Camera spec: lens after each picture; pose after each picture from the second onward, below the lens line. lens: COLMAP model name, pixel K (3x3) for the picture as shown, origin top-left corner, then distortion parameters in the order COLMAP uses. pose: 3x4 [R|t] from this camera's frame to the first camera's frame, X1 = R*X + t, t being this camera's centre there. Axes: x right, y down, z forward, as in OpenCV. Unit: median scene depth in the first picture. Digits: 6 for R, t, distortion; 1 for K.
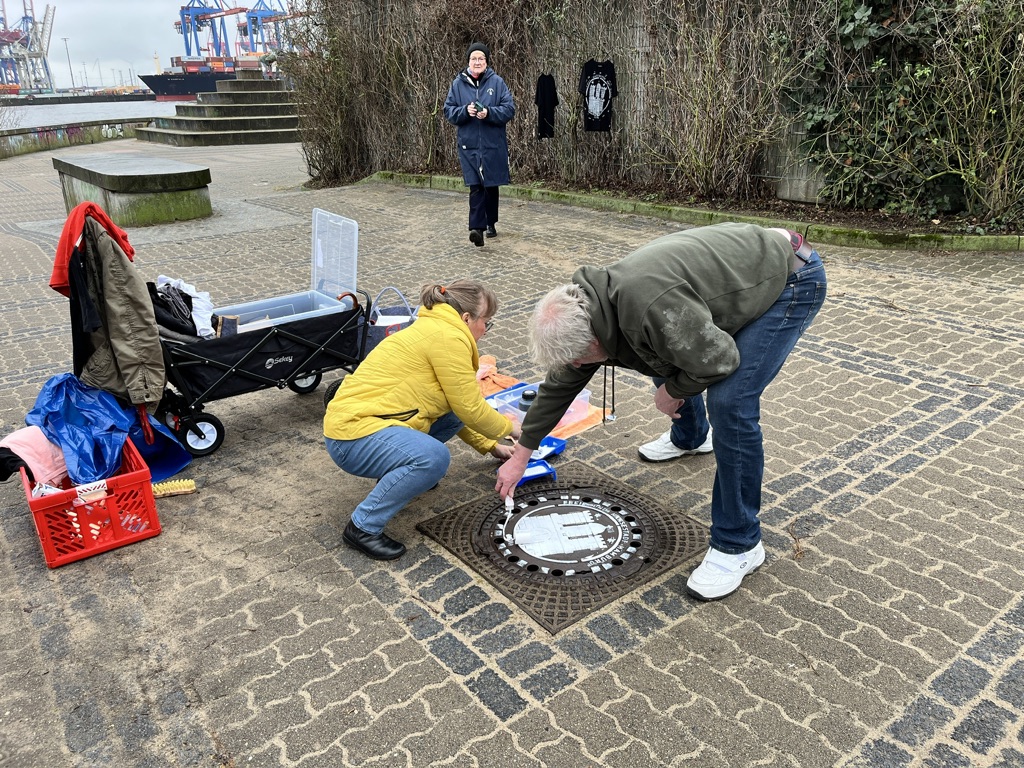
lens RADIAL K [[776.3, 0, 513.7], [0, 776.3, 375.4], [0, 0, 1]] dist [0.070034, -0.101453]
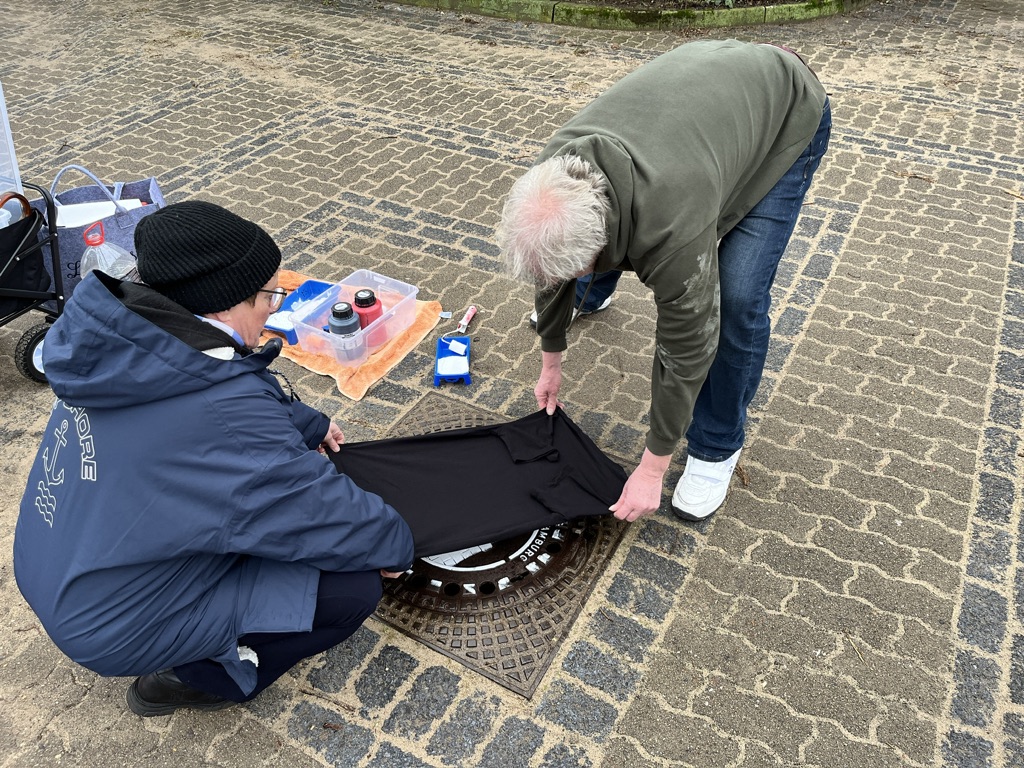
lens RADIAL K [[776.3, 0, 510.5], [0, 776.3, 389.8], [0, 0, 1]] dist [0.070034, -0.101453]
pose [[0.917468, -0.217901, 0.332824, -0.101411], [0.114956, 0.946169, 0.302570, -0.115187], [-0.380838, -0.239338, 0.893129, 0.291515]]
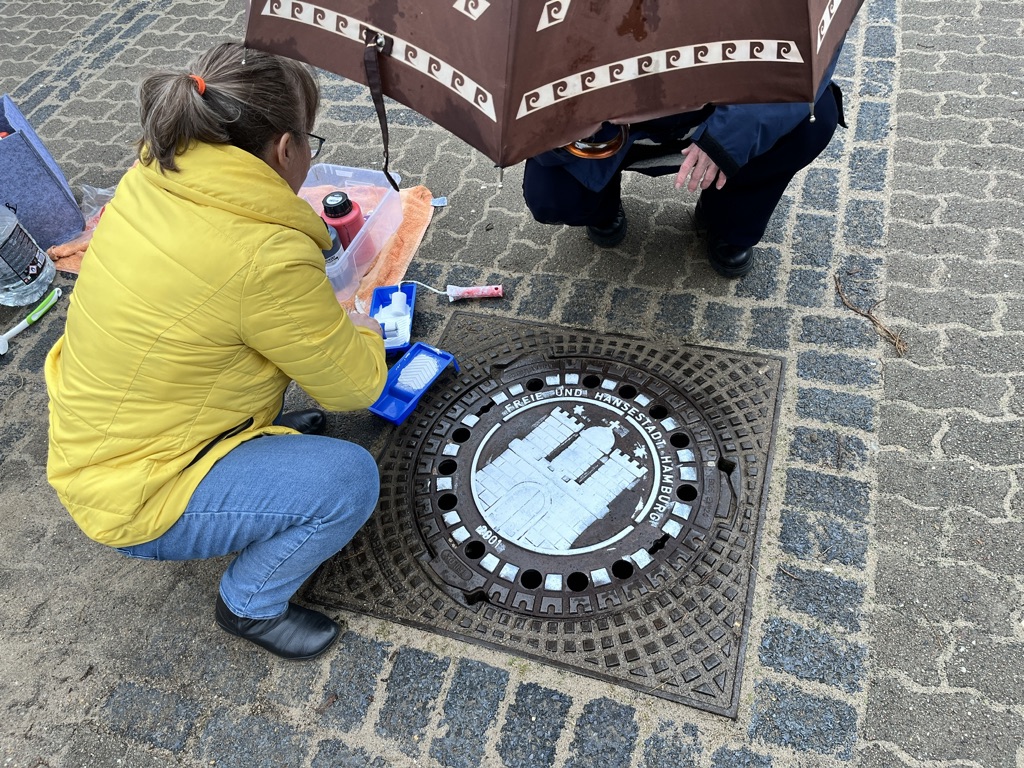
lens RADIAL K [[776.3, 0, 516.8], [0, 776.3, 391.1], [0, 0, 1]] dist [0.070034, -0.101453]
pose [[0.821726, -0.469083, 0.323617, -0.099936], [0.278879, 0.826220, 0.489476, -0.116102], [-0.496983, -0.311966, 0.809744, 0.486974]]
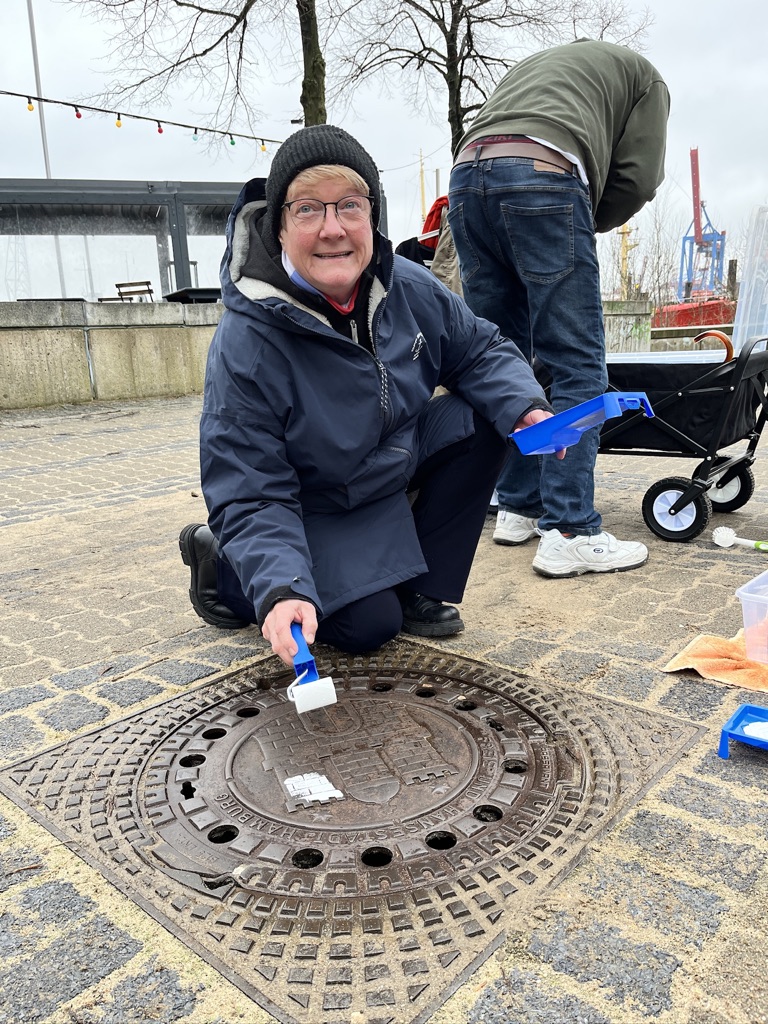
lens RADIAL K [[776.3, 0, 381.0], [0, 776.3, 511.6], [0, 0, 1]] dist [0.070034, -0.101453]
pose [[0.182965, 0.236985, -0.954129, 0.385618], [-0.305806, 0.936085, 0.173862, -0.004464], [0.934348, 0.259968, 0.243742, 0.743425]]
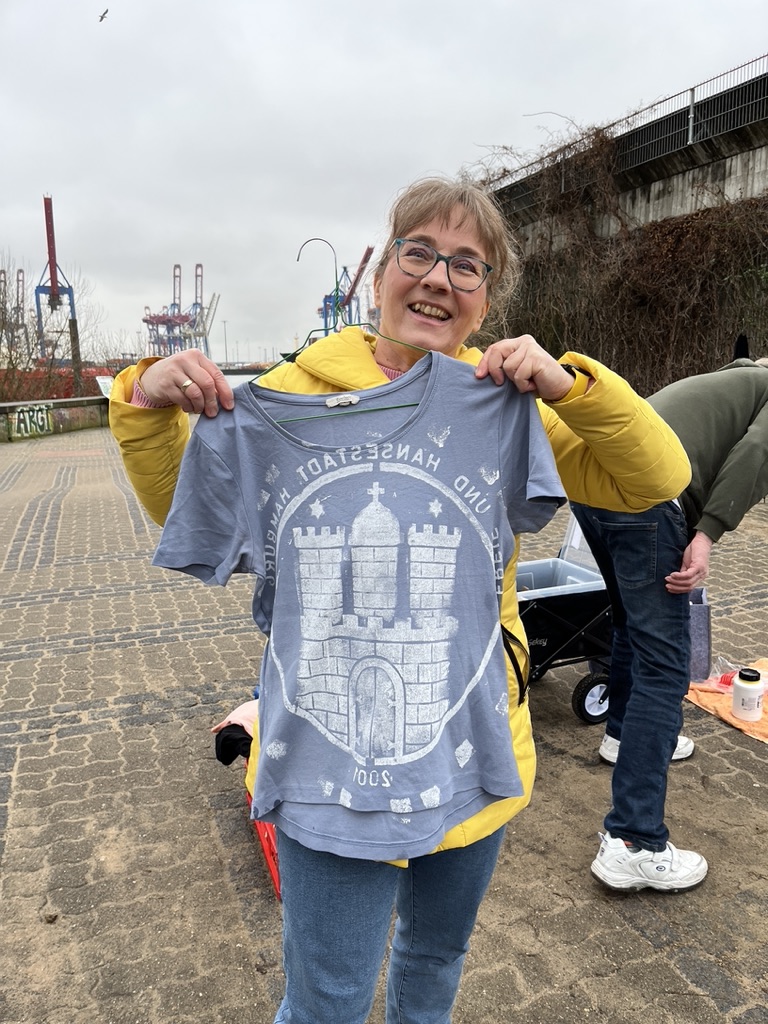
lens RADIAL K [[776.3, 0, 396.4], [0, 776.3, 527.0], [0, 0, 1]] dist [0.070034, -0.101453]
pose [[0.962278, 0.064781, -0.264243, -0.251686], [-0.102832, 0.985793, -0.132806, -0.017774], [0.251885, 0.154969, 0.955269, 0.202811]]
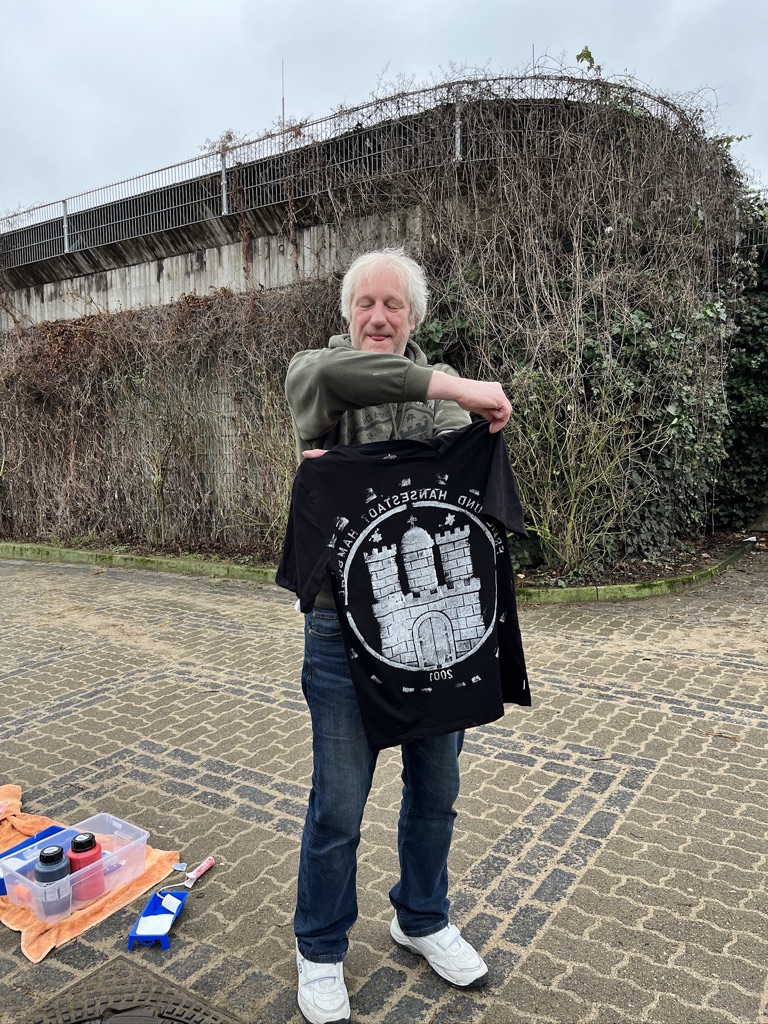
lens RADIAL K [[776.3, 0, 384.9], [0, 776.3, 513.9], [0, 0, 1]] dist [0.070034, -0.101453]
pose [[0.946020, -0.012946, 0.323848, 0.083266], [0.101851, 0.960457, -0.259131, -0.057051], [-0.307688, 0.278128, 0.909930, 0.217183]]
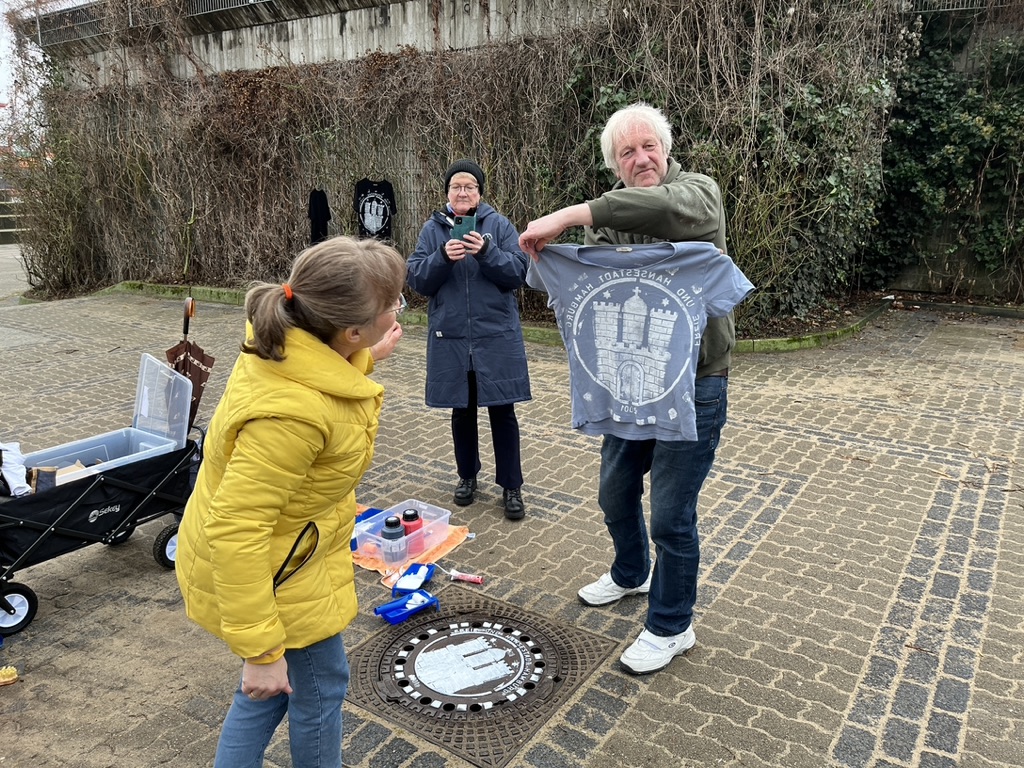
lens RADIAL K [[776.3, 0, 513.8], [0, 776.3, 388.2], [0, 0, 1]] dist [0.070034, -0.101453]
pose [[0.946531, -0.047116, 0.319153, -0.151990], [0.082000, 0.991924, -0.096758, -0.036835], [-0.312017, 0.117755, 0.942751, 0.005222]]
